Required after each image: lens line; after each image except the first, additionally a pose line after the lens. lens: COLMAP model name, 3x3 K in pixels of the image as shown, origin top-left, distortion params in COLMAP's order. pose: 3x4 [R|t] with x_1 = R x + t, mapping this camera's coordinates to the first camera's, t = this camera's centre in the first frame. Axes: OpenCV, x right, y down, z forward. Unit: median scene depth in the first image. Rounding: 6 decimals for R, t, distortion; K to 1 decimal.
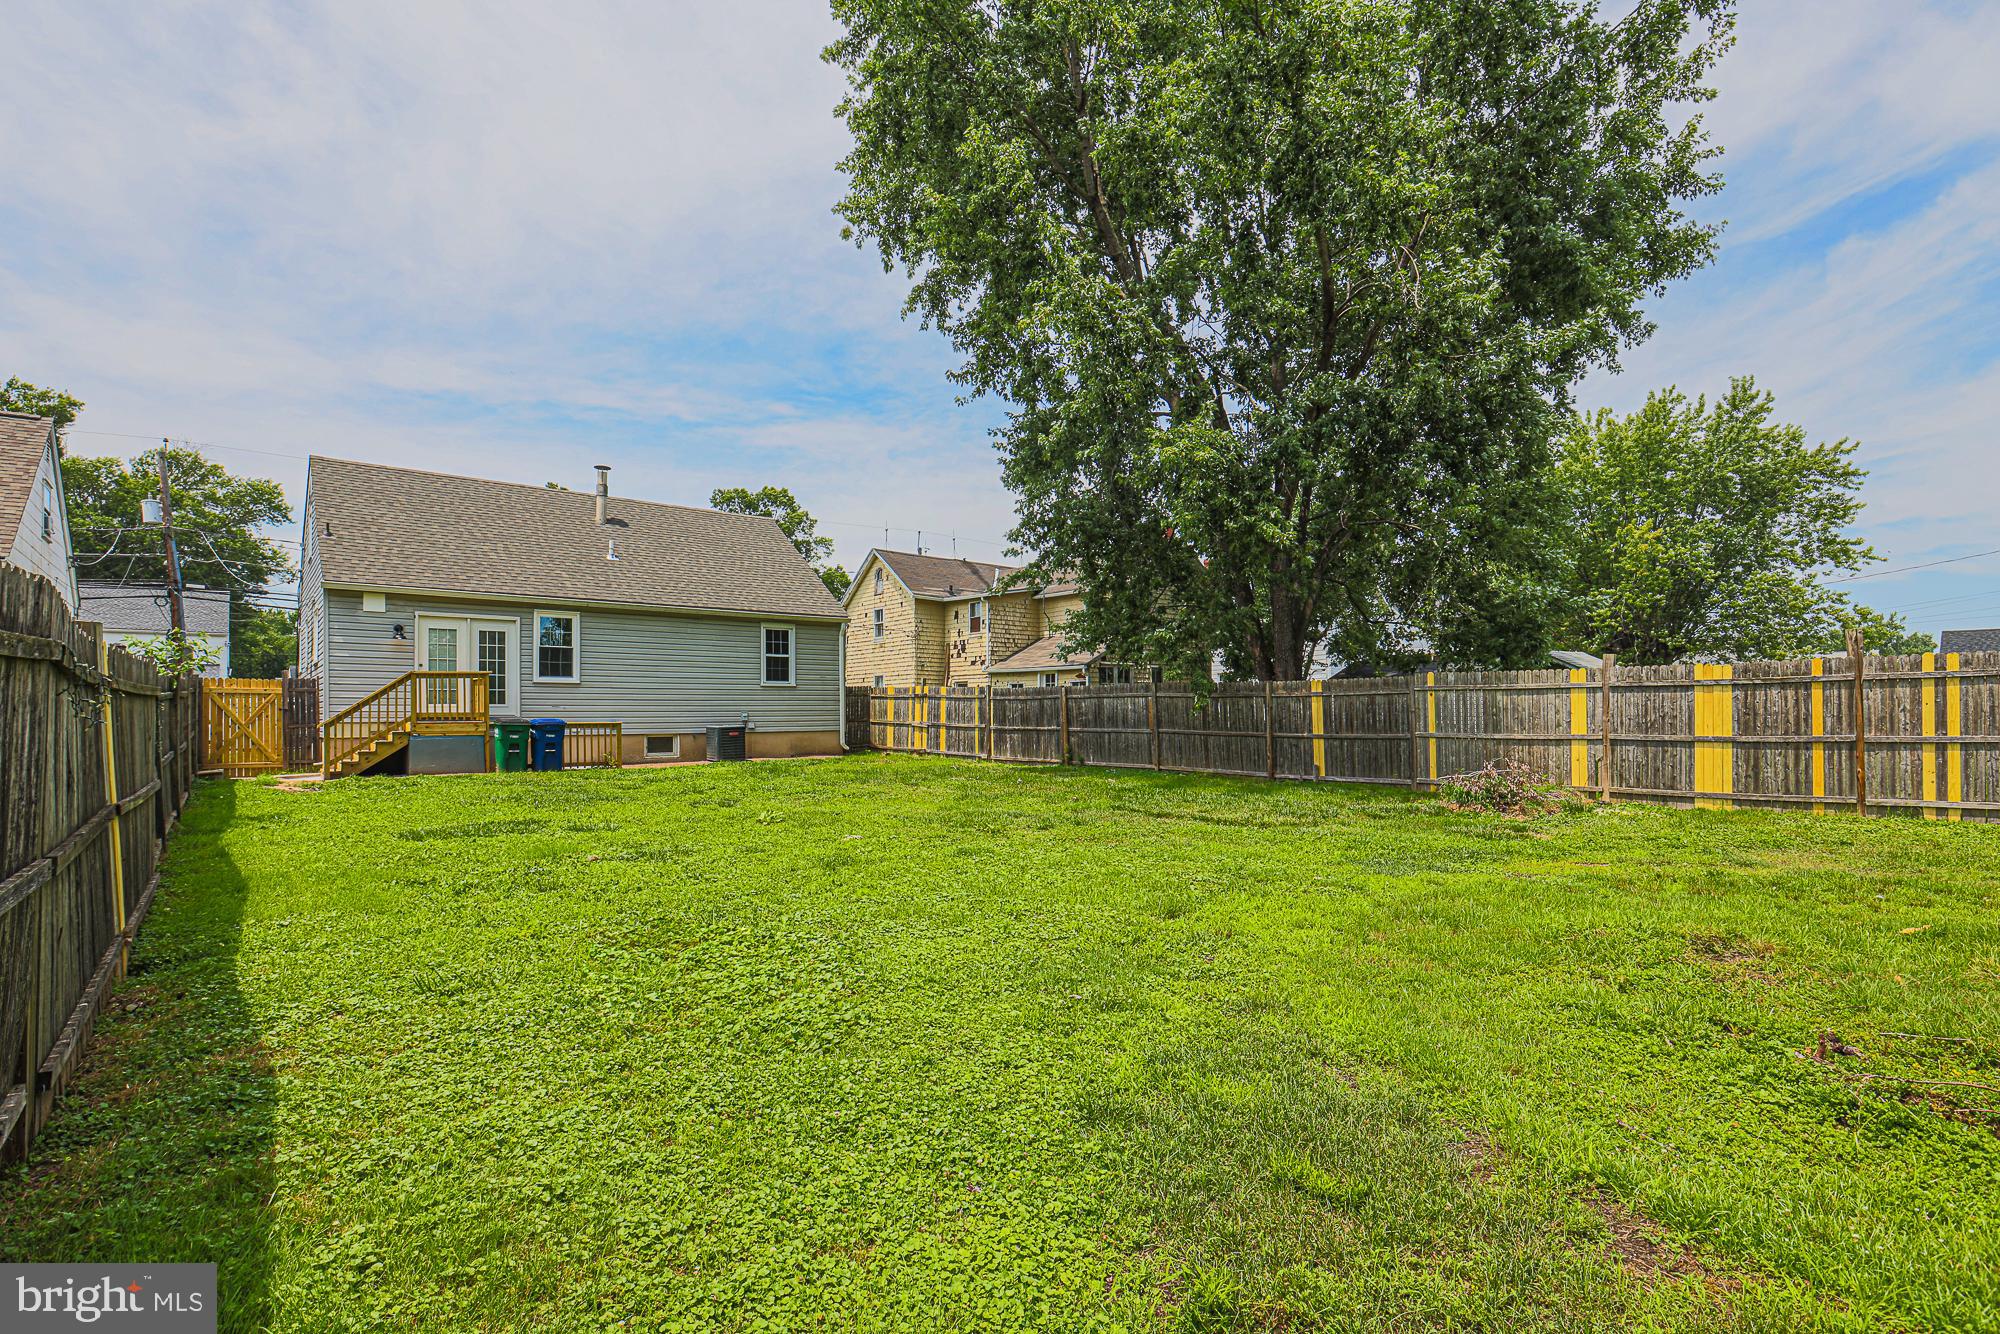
lens RADIAL K [[946.2, 0, 960.8], [0, 946.2, 666.1], [0, 0, 1]] dist [-0.064858, 0.023818]
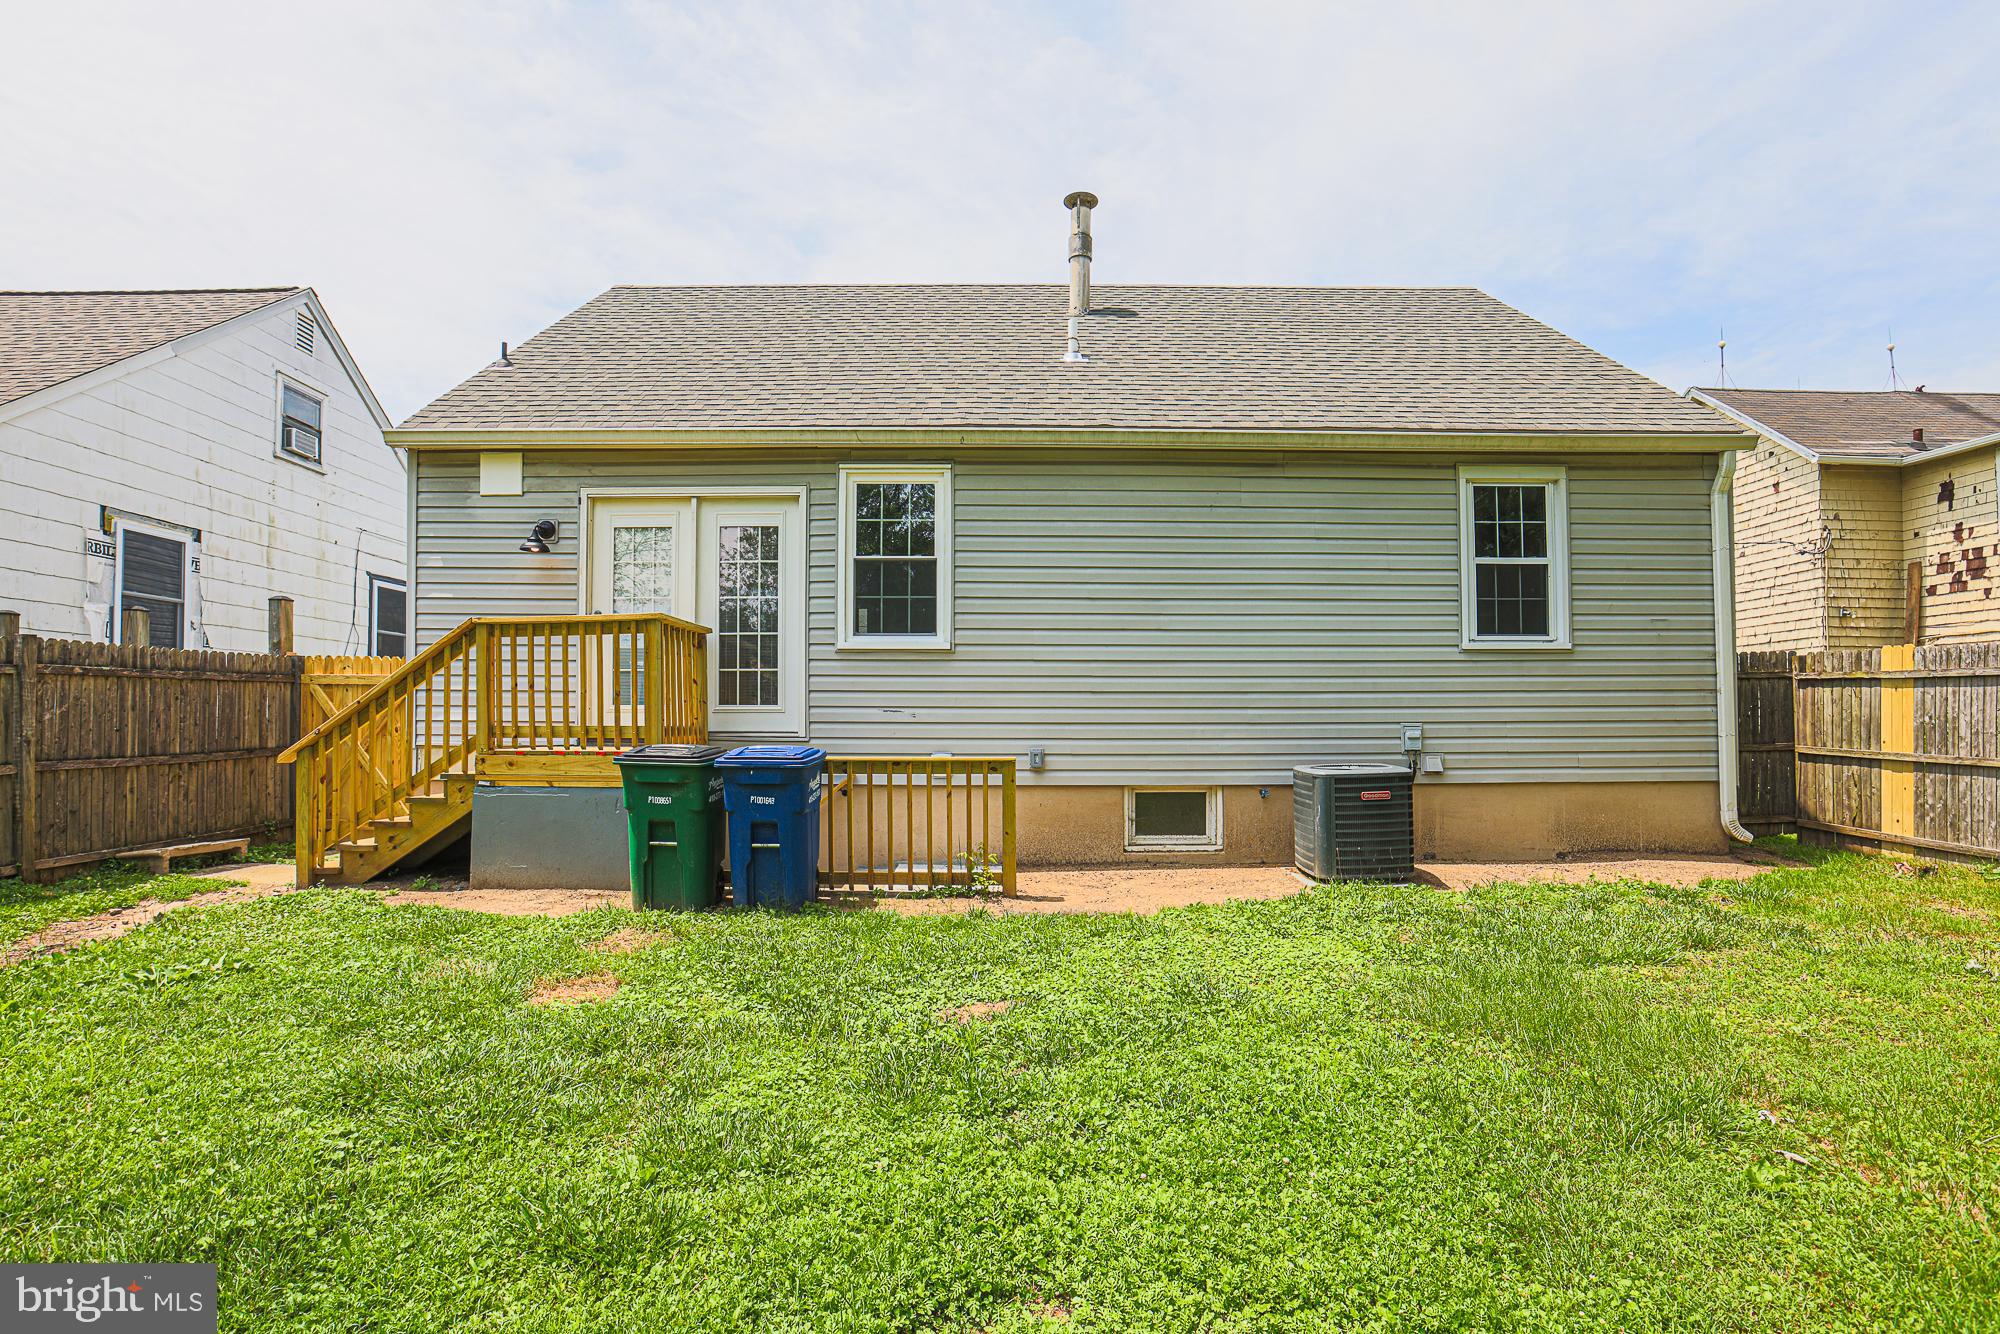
lens RADIAL K [[974.8, 0, 991.2], [0, 974.8, 701.6], [0, 0, 1]] dist [-0.039387, 0.010539]
pose [[0.797395, -0.004026, -0.603444, -0.151923], [0.025092, 0.999334, 0.026490, 0.029489], [0.602935, -0.036265, 0.796965, 0.687105]]
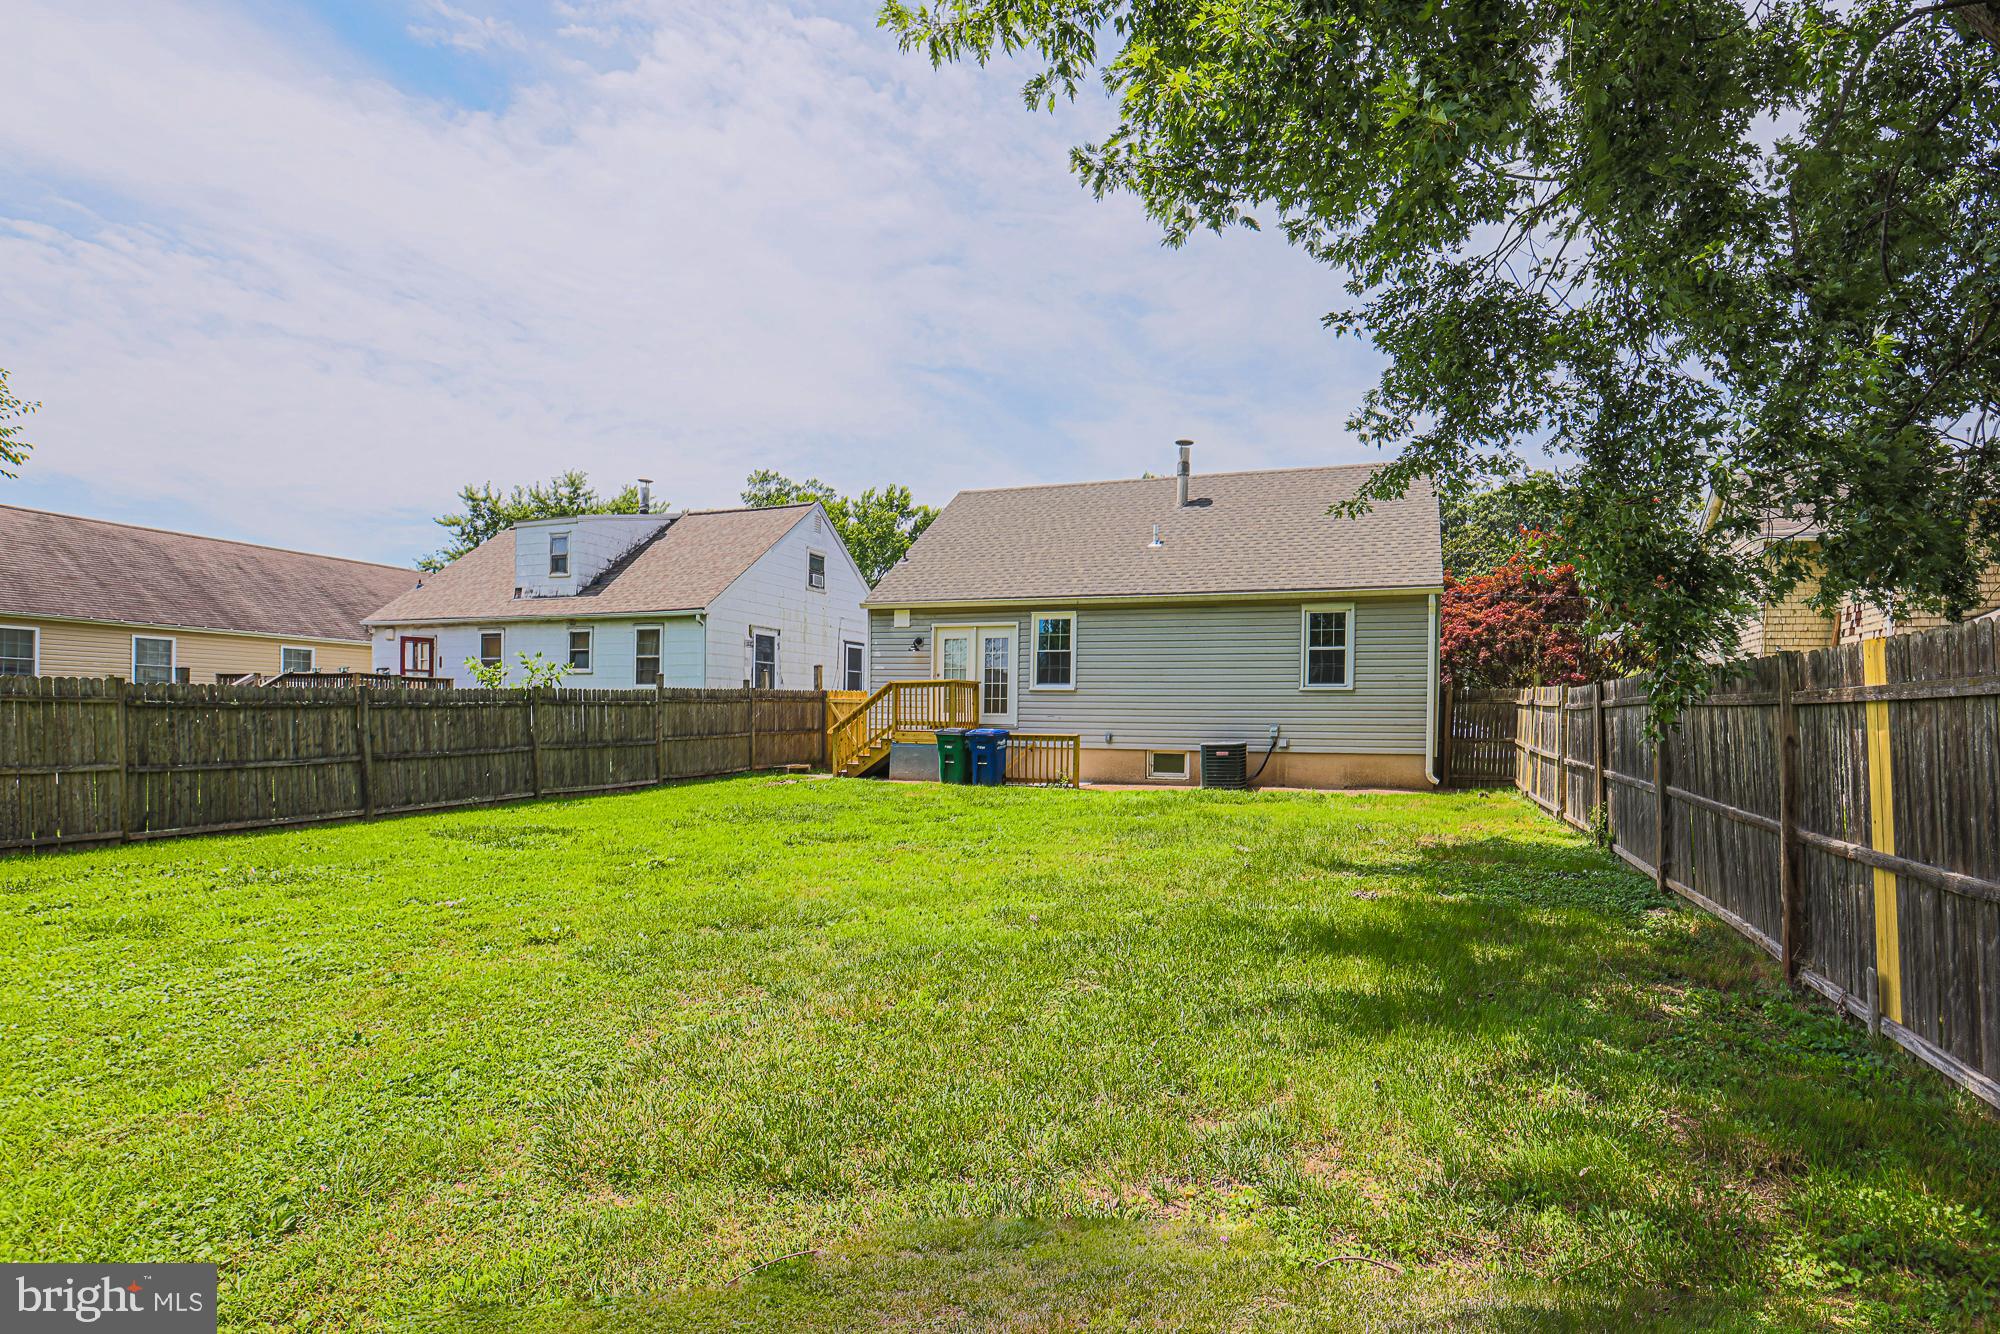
lens RADIAL K [[937.4, 0, 1022.2], [0, 937.4, 660.3], [0, 0, 1]] dist [-0.066506, 0.027910]
pose [[0.533996, -0.040264, -0.844528, 0.325491], [0.027162, 0.999167, -0.030462, 0.015557], [0.845050, -0.006673, 0.534645, 0.474048]]
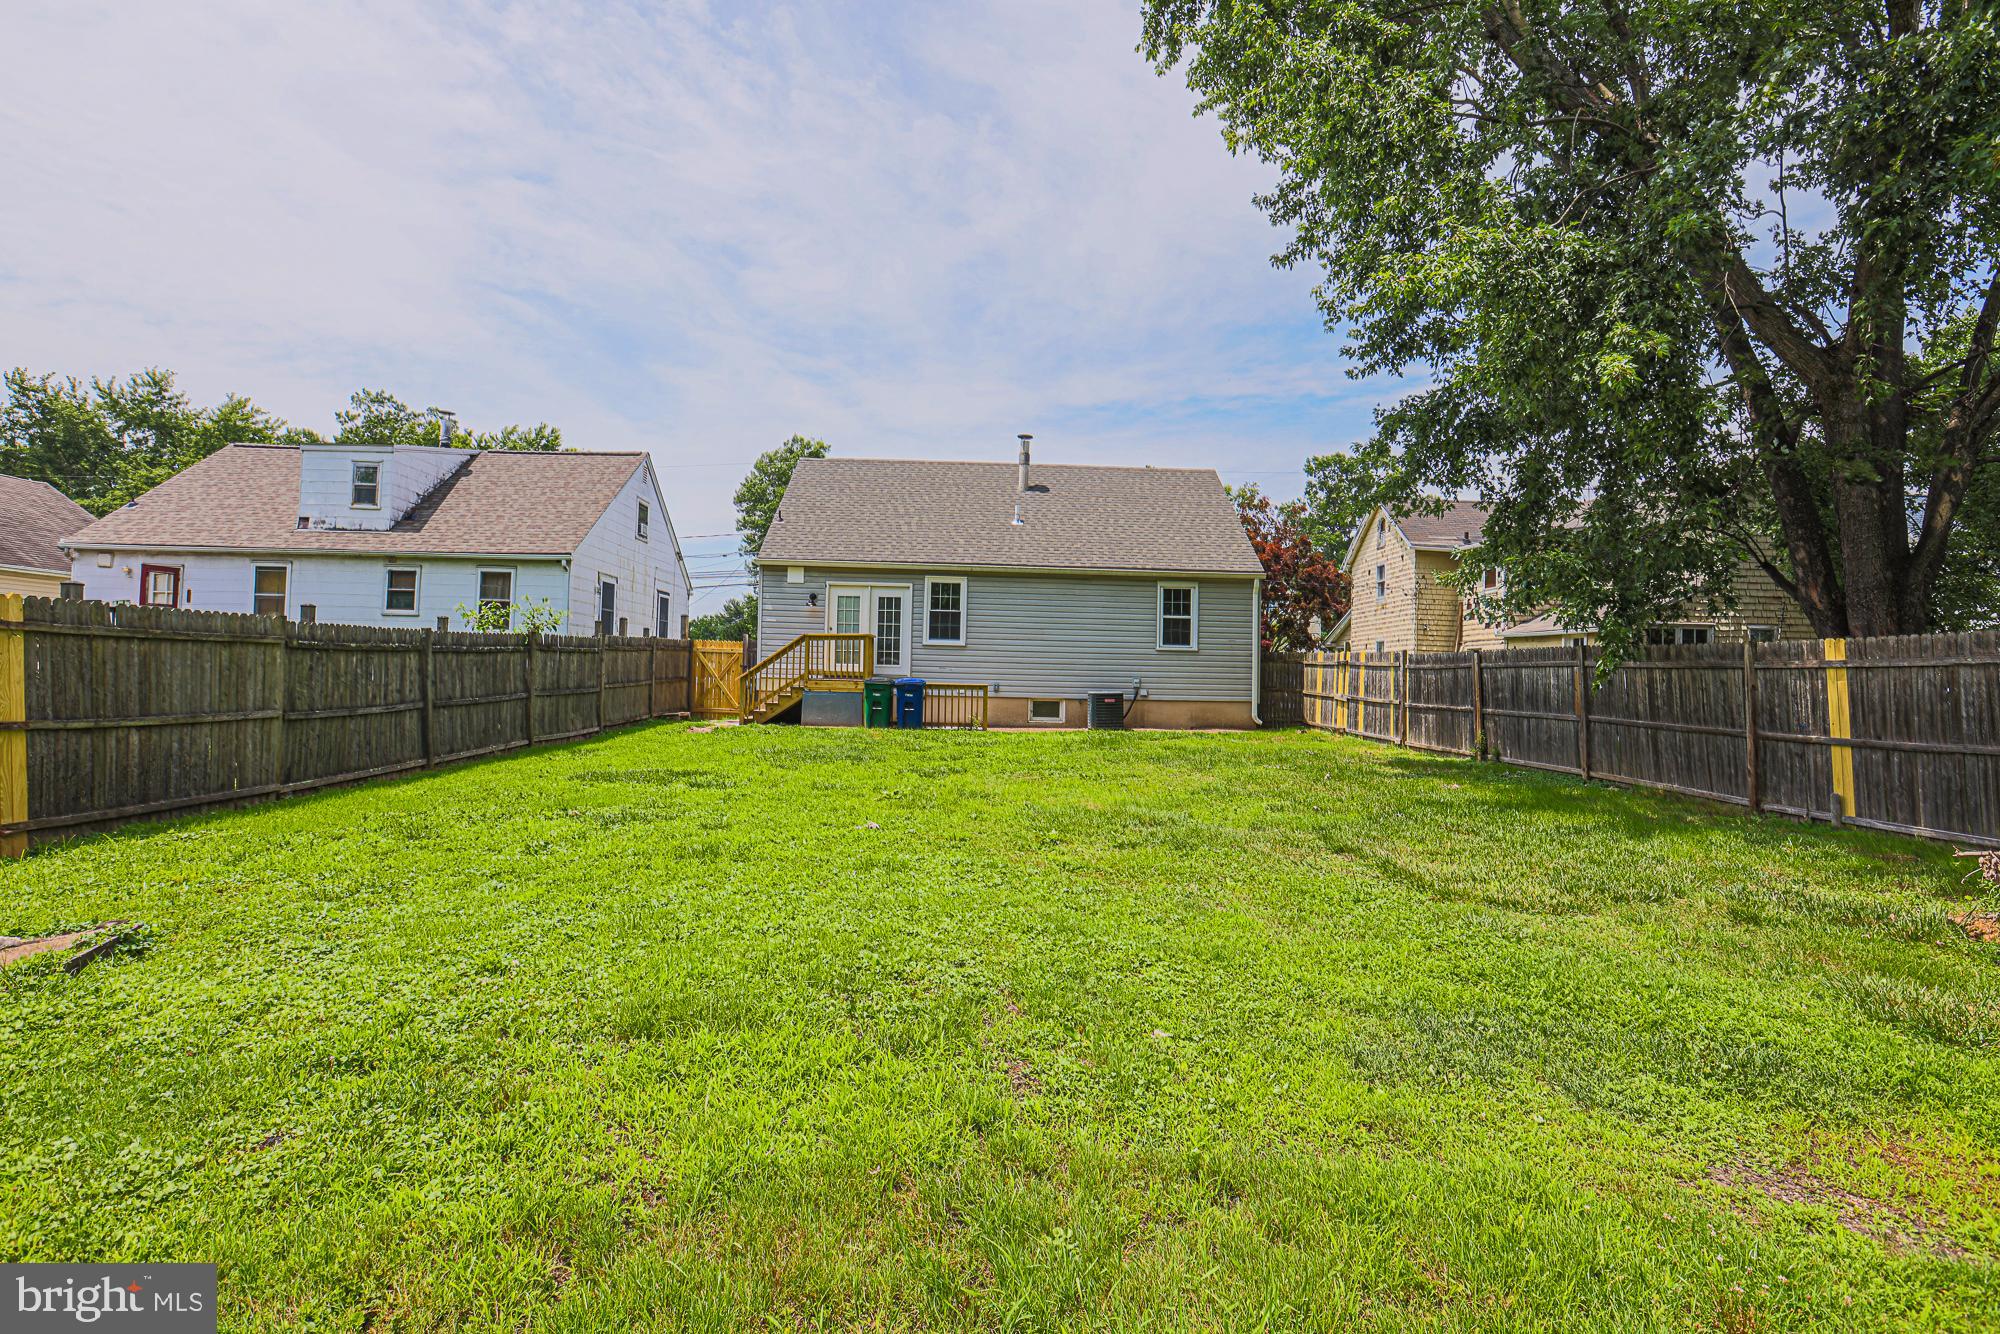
lens RADIAL K [[907.9, 0, 969.5], [0, 907.9, 626.5], [0, 0, 1]] dist [-0.065334, 0.023261]
pose [[0.795302, -0.009697, -0.606136, 0.200785], [0.003079, 0.999924, -0.011957, 0.009005], [0.606206, 0.007643, 0.795271, 0.207604]]
